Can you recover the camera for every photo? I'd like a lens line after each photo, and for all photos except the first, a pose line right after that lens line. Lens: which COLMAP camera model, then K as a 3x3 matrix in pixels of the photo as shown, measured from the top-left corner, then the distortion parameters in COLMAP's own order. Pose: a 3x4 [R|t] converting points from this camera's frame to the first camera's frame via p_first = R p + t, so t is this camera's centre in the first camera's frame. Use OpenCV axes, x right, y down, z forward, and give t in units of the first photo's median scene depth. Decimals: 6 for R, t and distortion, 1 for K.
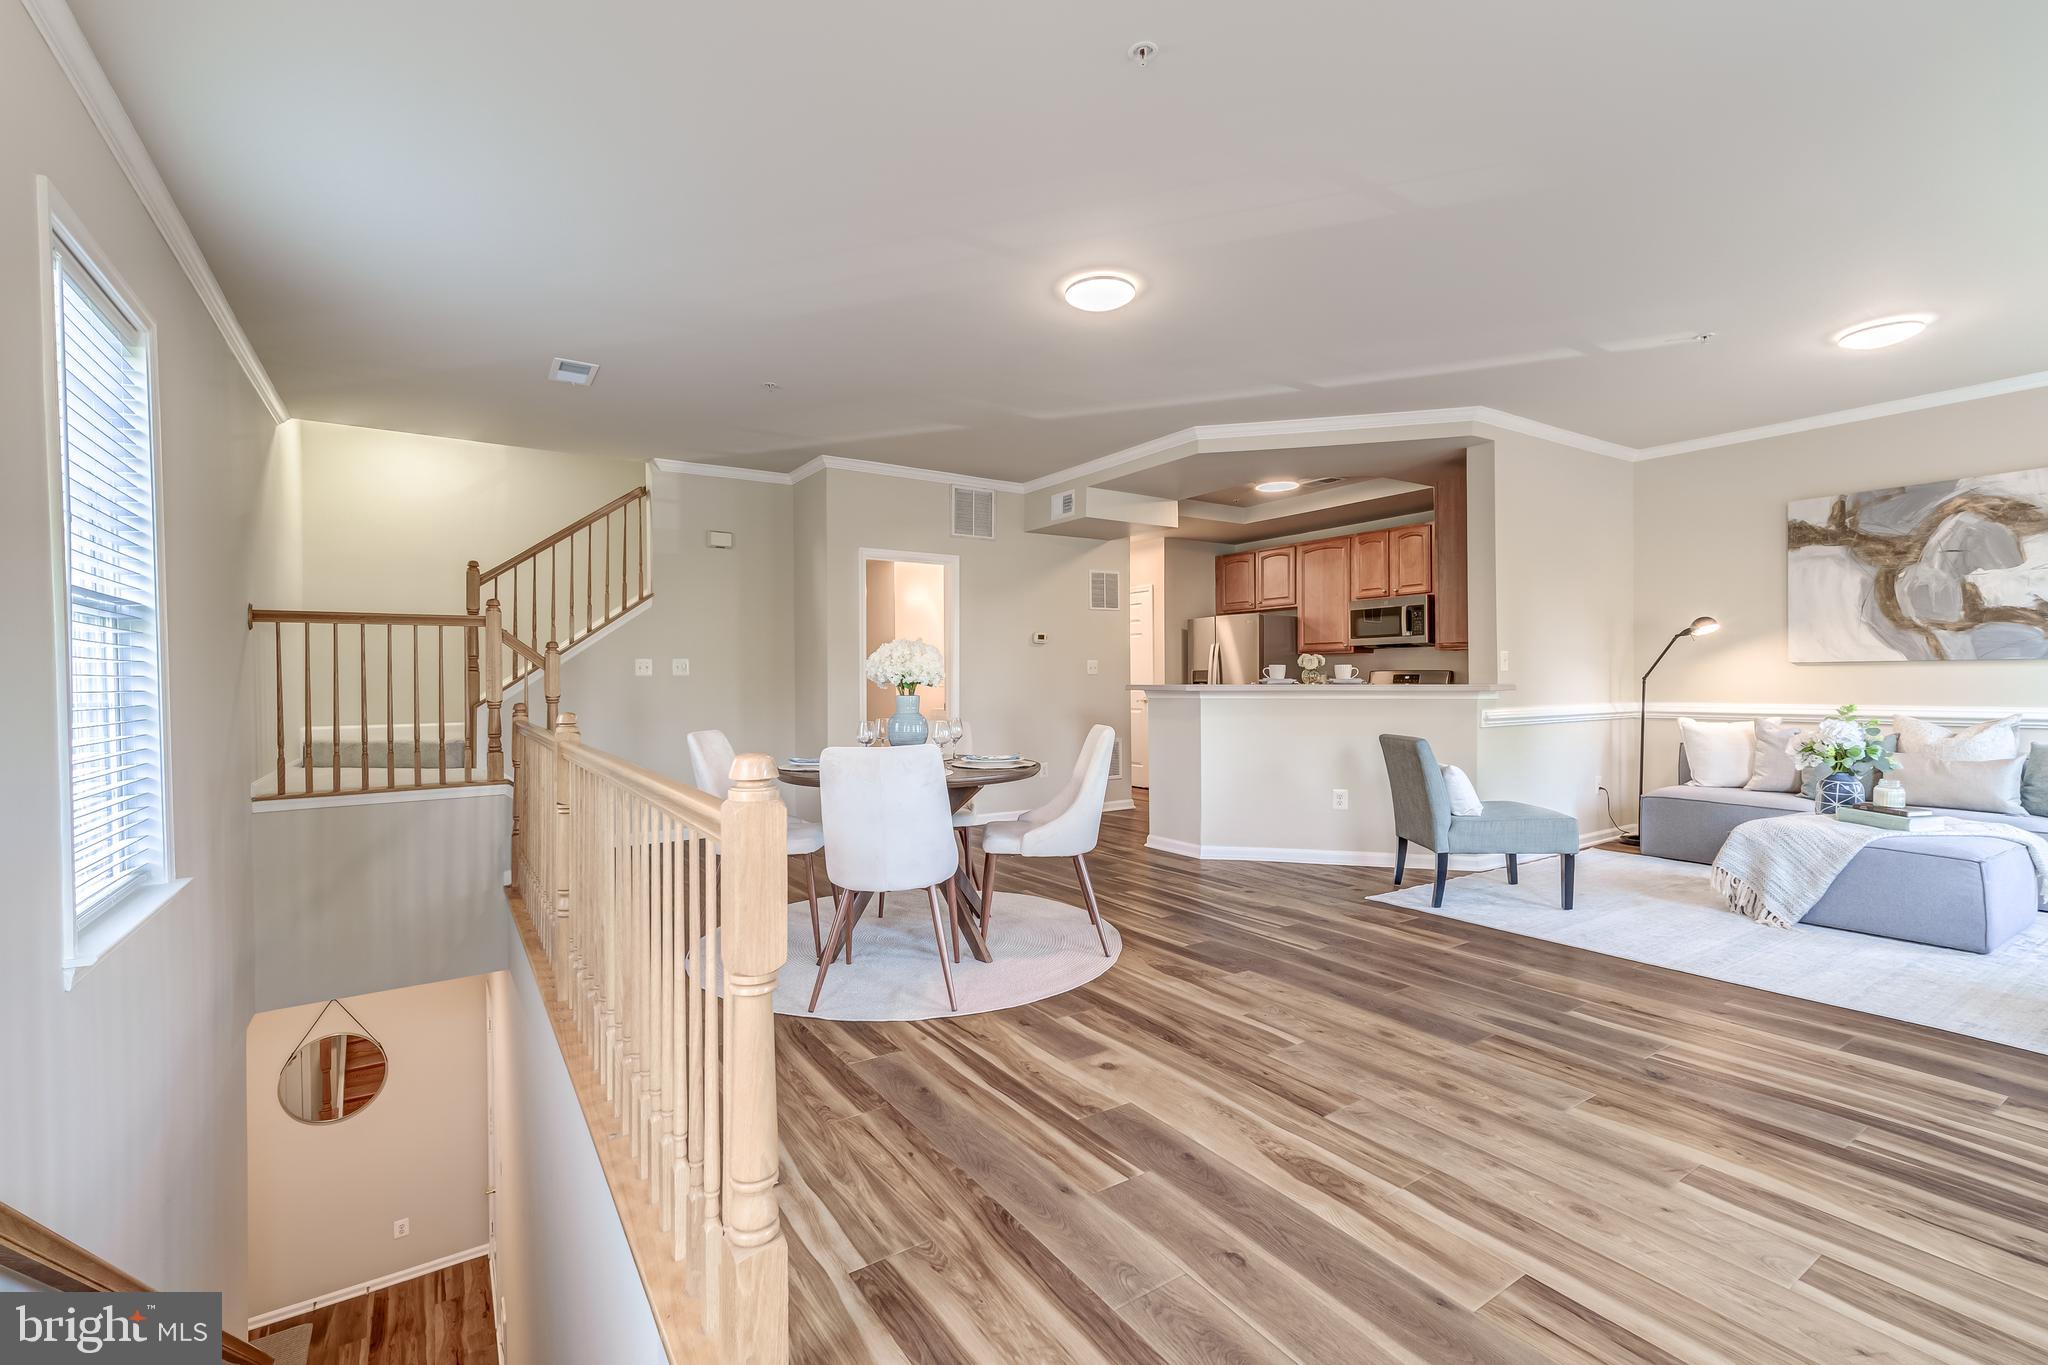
lens RADIAL K [[897.4, 0, 1020.8], [0, 897.4, 679.3], [0, 0, 1]] dist [0.003570, 0.000392]
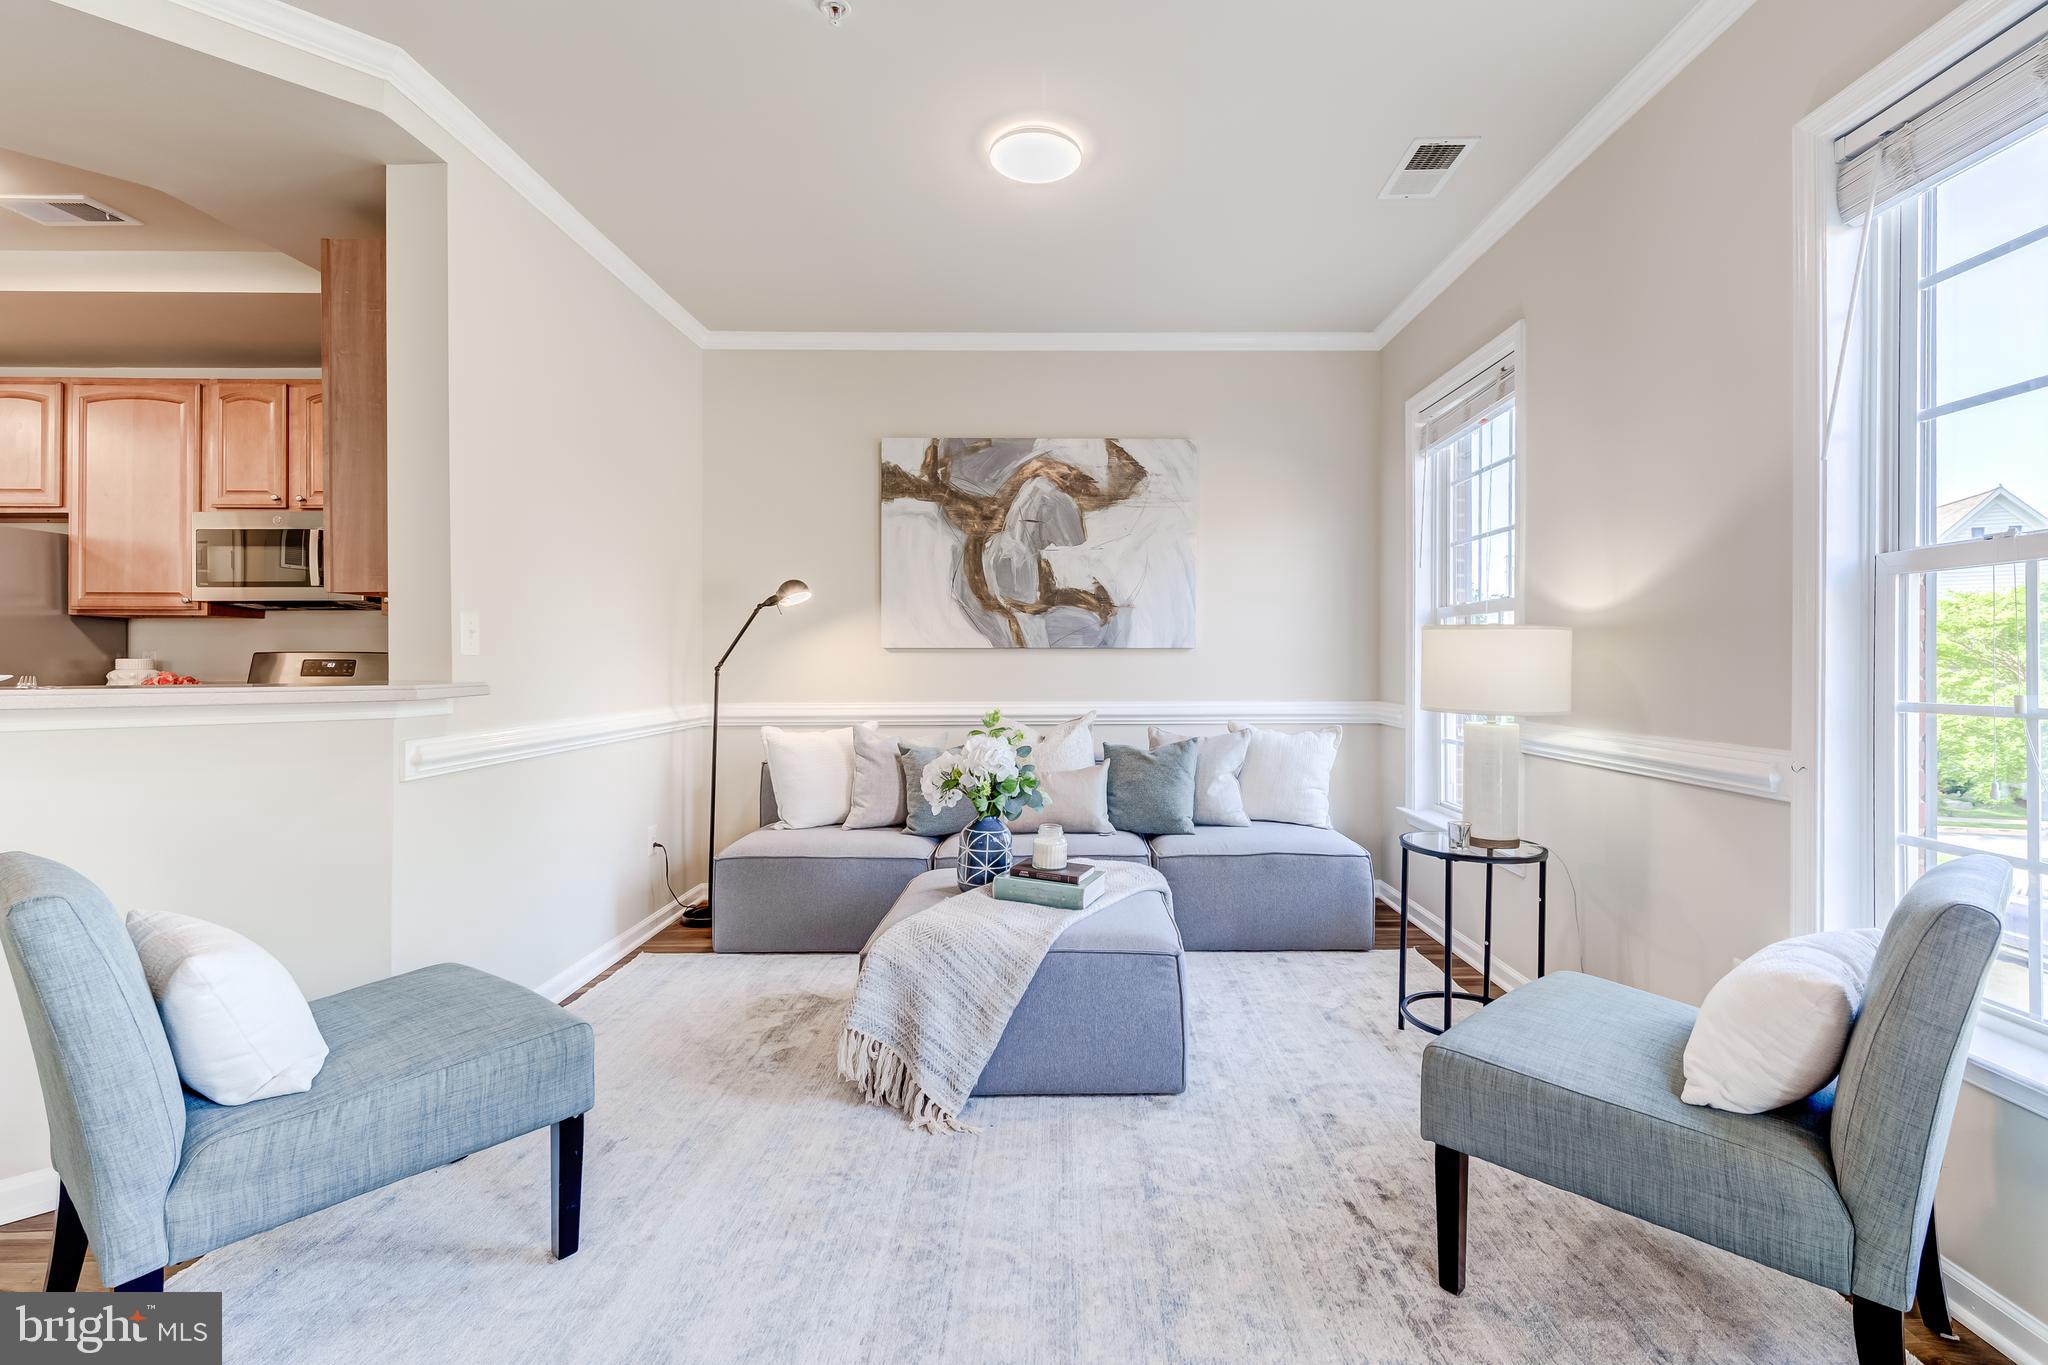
lens RADIAL K [[897.4, 0, 1056.5], [0, 897.4, 658.4], [0, 0, 1]] dist [0.003570, 0.000392]
pose [[0.551601, 0.007114, 0.834078, 0.318788], [-0.003748, 0.999975, -0.006050, -0.005780], [-0.834100, 0.000211, 0.551613, 0.485298]]
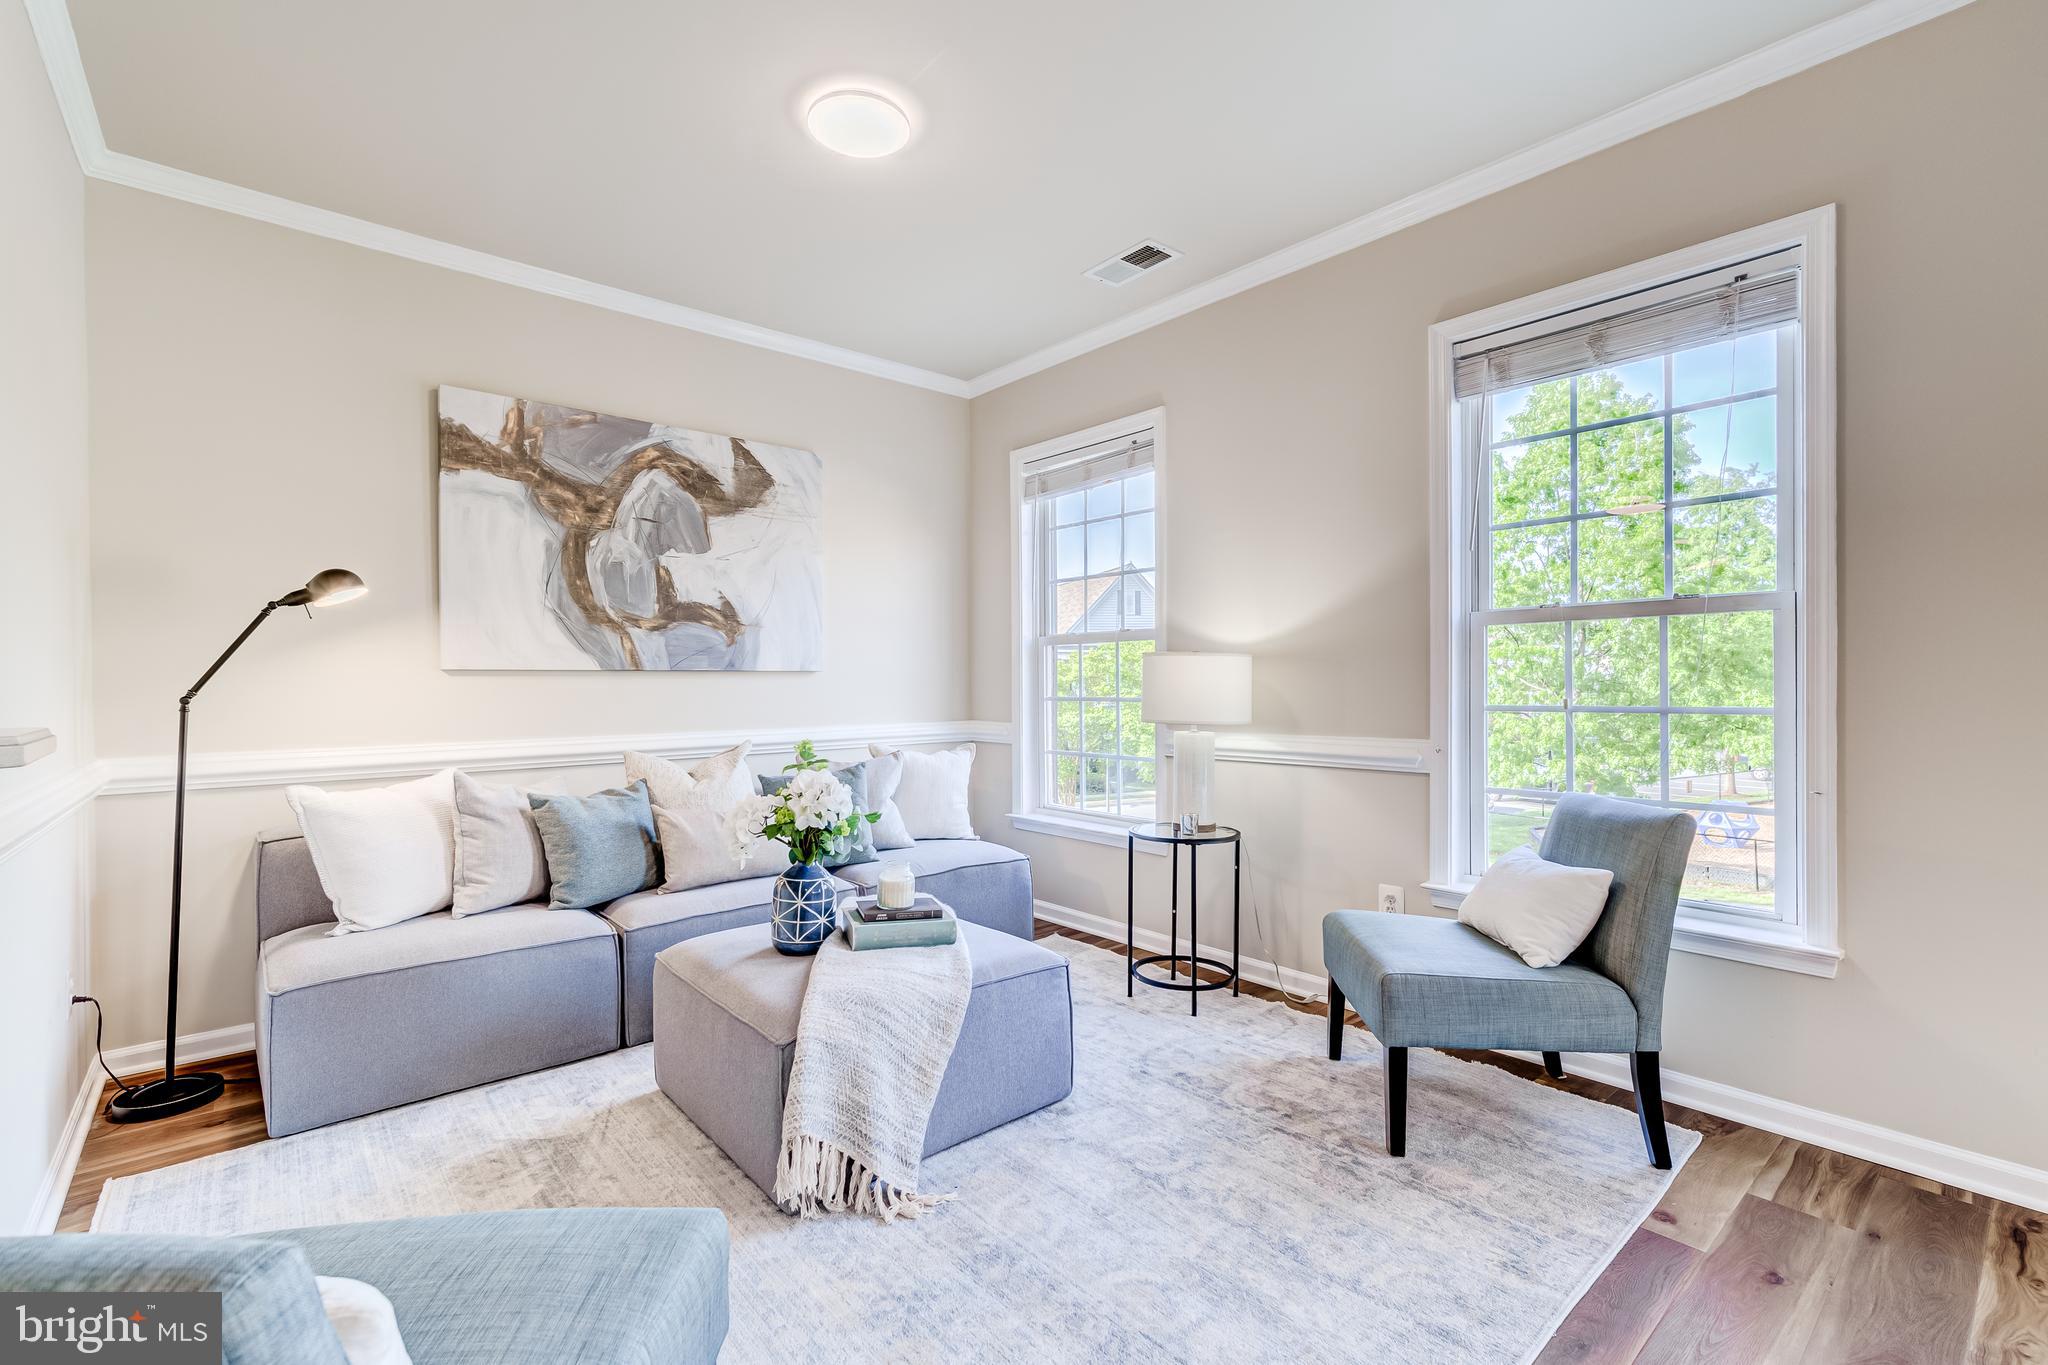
lens RADIAL K [[897.4, 0, 1015.3], [0, 897.4, 689.6], [0, 0, 1]] dist [0.003570, 0.000392]
pose [[-0.113905, -0.000534, 0.993492, 0.267843], [0.006236, 0.999980, 0.001252, -0.004232], [-0.993472, 0.006338, -0.113899, 0.755115]]
